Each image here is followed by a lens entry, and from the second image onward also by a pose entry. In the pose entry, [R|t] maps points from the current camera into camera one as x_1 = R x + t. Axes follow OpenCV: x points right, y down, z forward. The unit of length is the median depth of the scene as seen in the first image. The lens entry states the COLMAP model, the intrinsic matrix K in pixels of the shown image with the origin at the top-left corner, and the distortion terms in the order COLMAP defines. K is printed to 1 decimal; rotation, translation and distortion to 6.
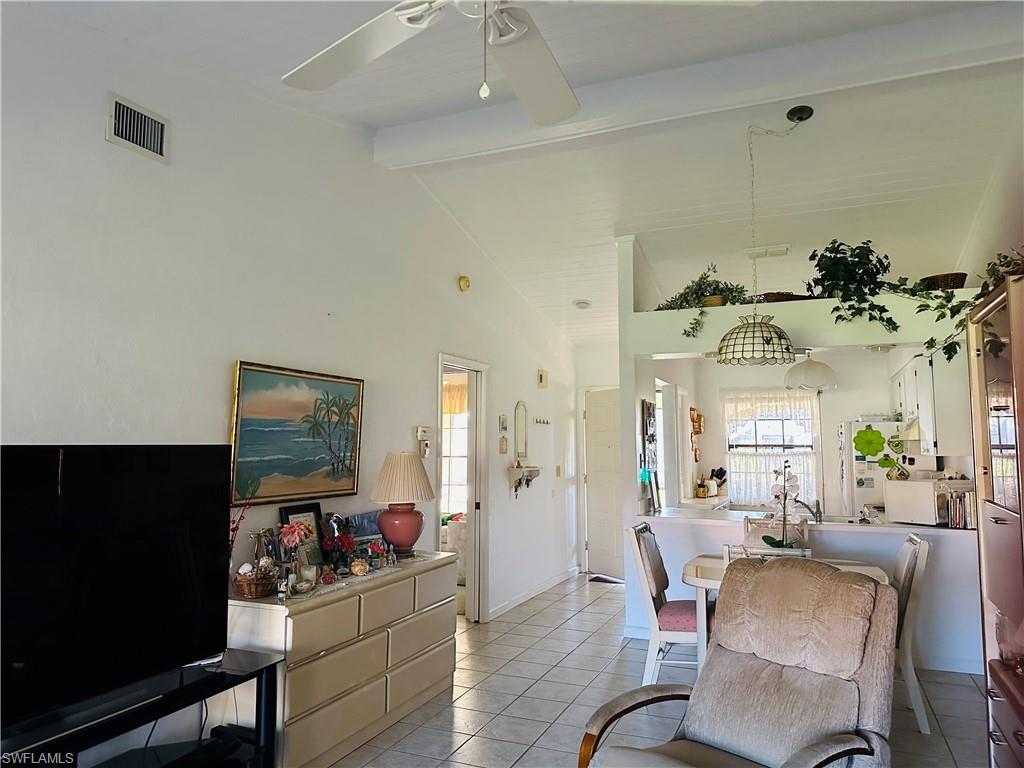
lens RADIAL K [[720.8, 0, 517.2], [0, 720.8, 377.5], [0, 0, 1]] dist [0.110781, -0.125586]
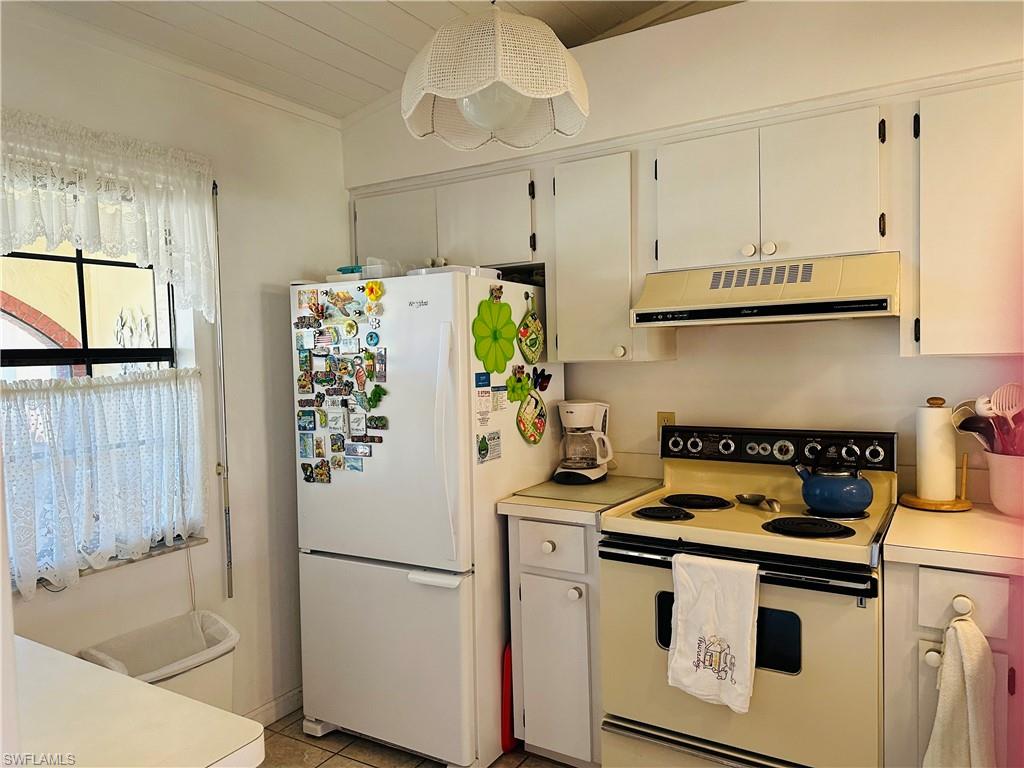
lens RADIAL K [[720.8, 0, 517.2], [0, 720.8, 377.5], [0, 0, 1]] dist [0.110781, -0.125586]
pose [[0.166981, -0.032937, 0.985410, 0.131569], [-0.067141, 0.996742, 0.044693, 0.093840], [-0.983671, -0.073625, 0.164226, 0.943669]]
